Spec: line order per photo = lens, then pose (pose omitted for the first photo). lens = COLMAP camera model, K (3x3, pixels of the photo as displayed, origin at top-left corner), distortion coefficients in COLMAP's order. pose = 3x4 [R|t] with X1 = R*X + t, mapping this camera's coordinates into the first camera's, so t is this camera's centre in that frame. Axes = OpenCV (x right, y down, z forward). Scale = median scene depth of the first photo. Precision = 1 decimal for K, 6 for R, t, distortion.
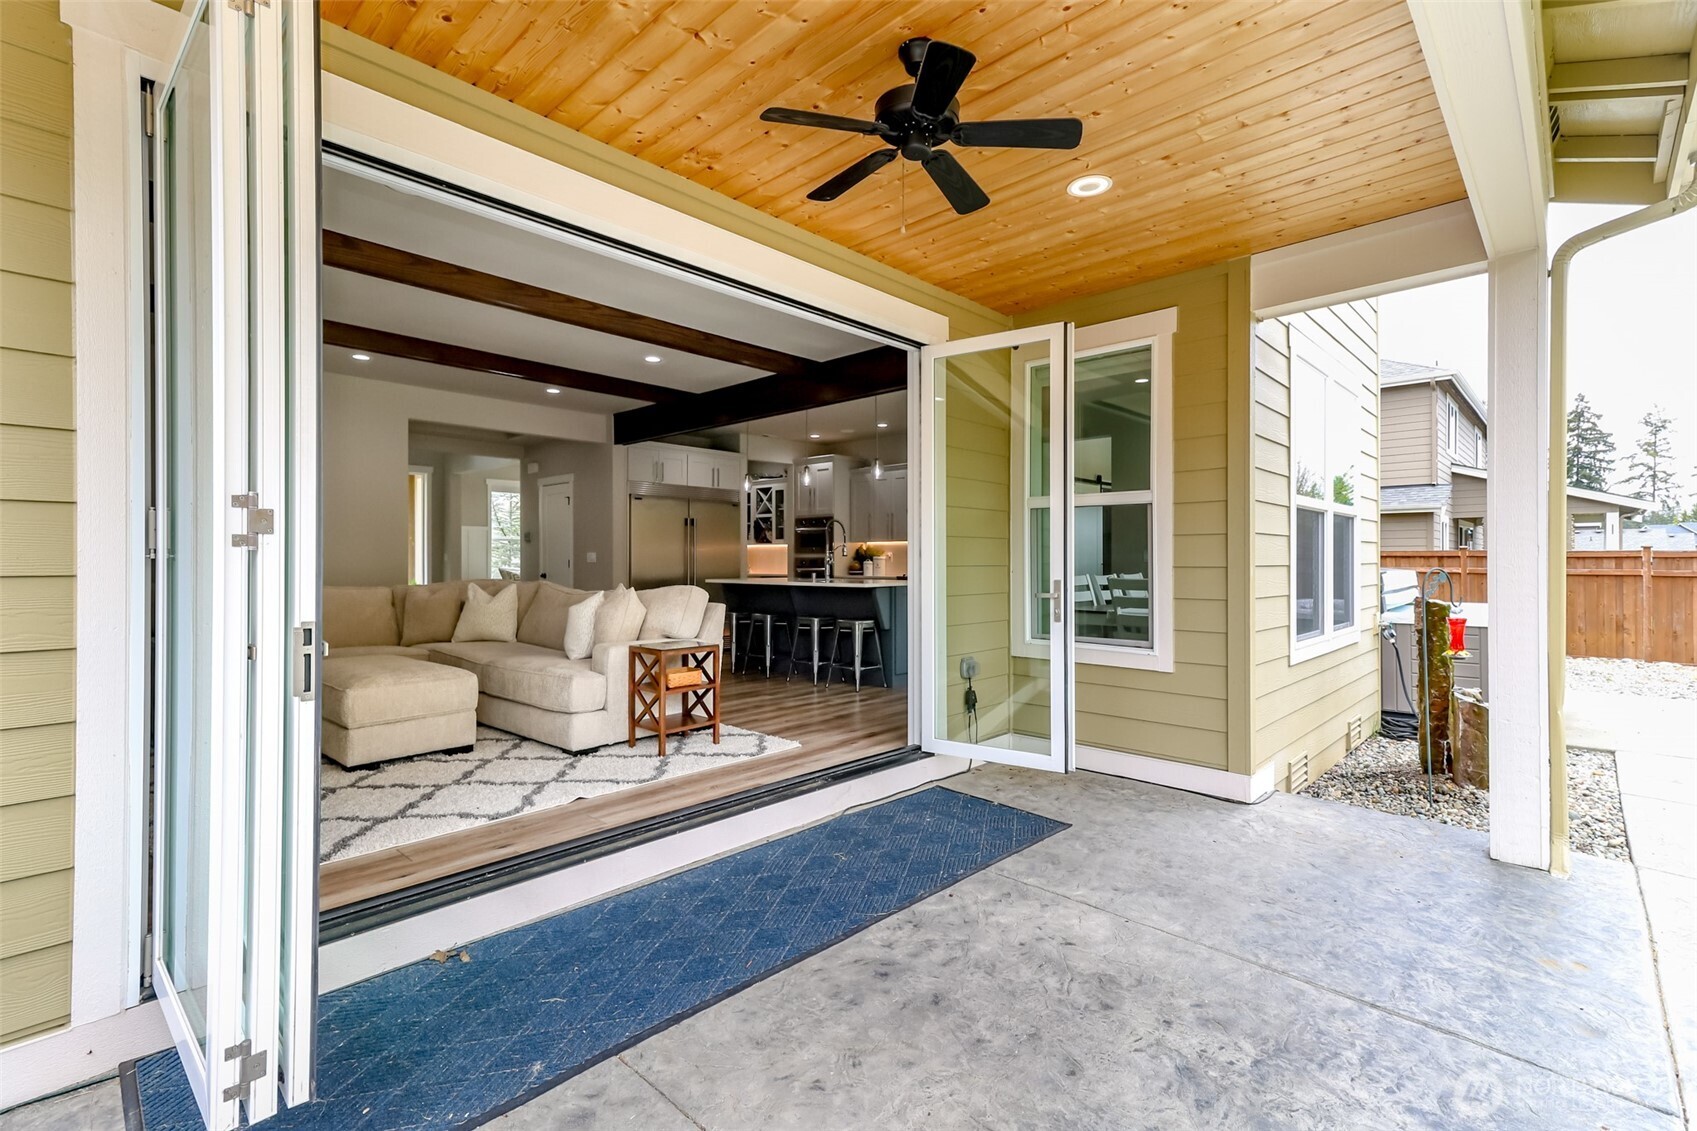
lens RADIAL K [[777.2, 0, 852.5], [0, 777.2, 565.1], [0, 0, 1]] dist [0.019256, -0.000046]
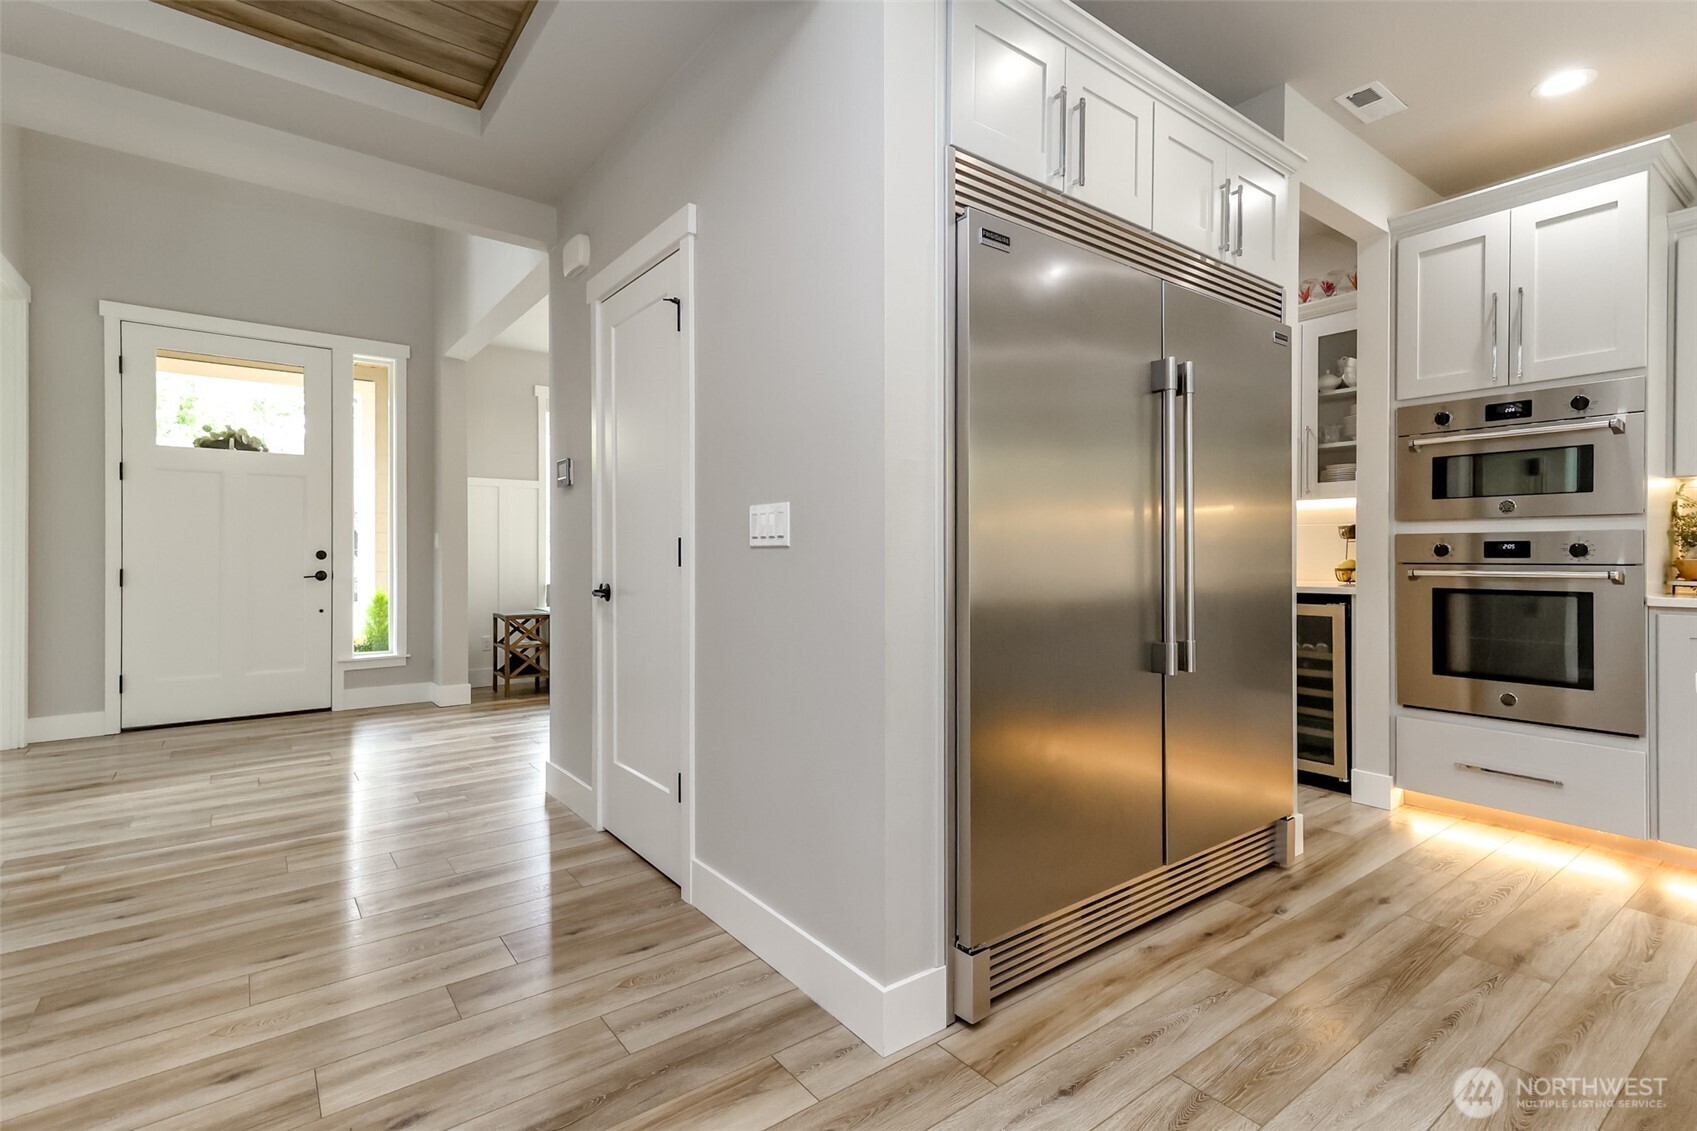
lens RADIAL K [[777.2, 0, 853.0], [0, 777.2, 555.8], [0, 0, 1]] dist [0.019256, -0.000046]
pose [[0.990989, 0.005016, -0.133851, -0.248899], [-0.004288, 0.999974, 0.005728, -0.002562], [0.133876, -0.005102, 0.990985, 0.684224]]
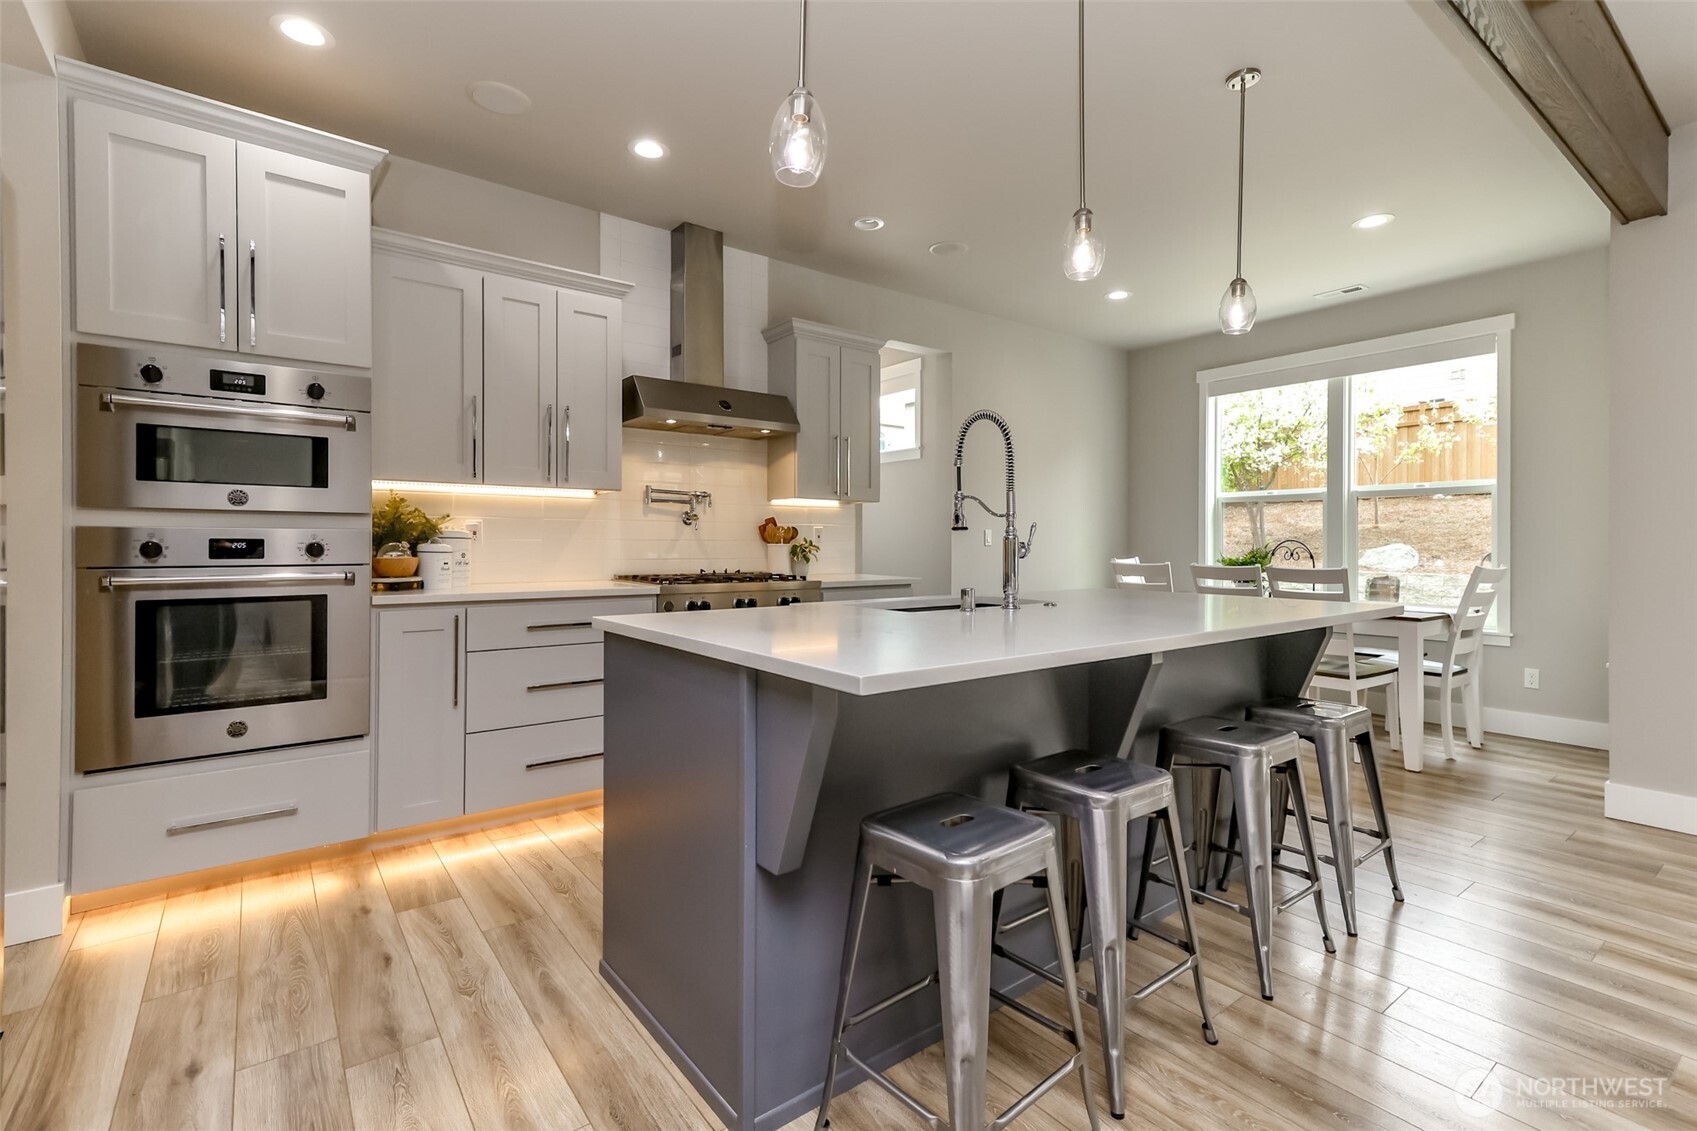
lens RADIAL K [[777.2, 0, 856.9], [0, 777.2, 553.7], [0, 0, 1]] dist [0.019256, -0.000046]
pose [[0.136606, 0.003733, 0.990618, -0.261873], [0.001167, 0.999992, -0.003929, -0.001624], [-0.990625, 0.001693, 0.136601, 0.782130]]
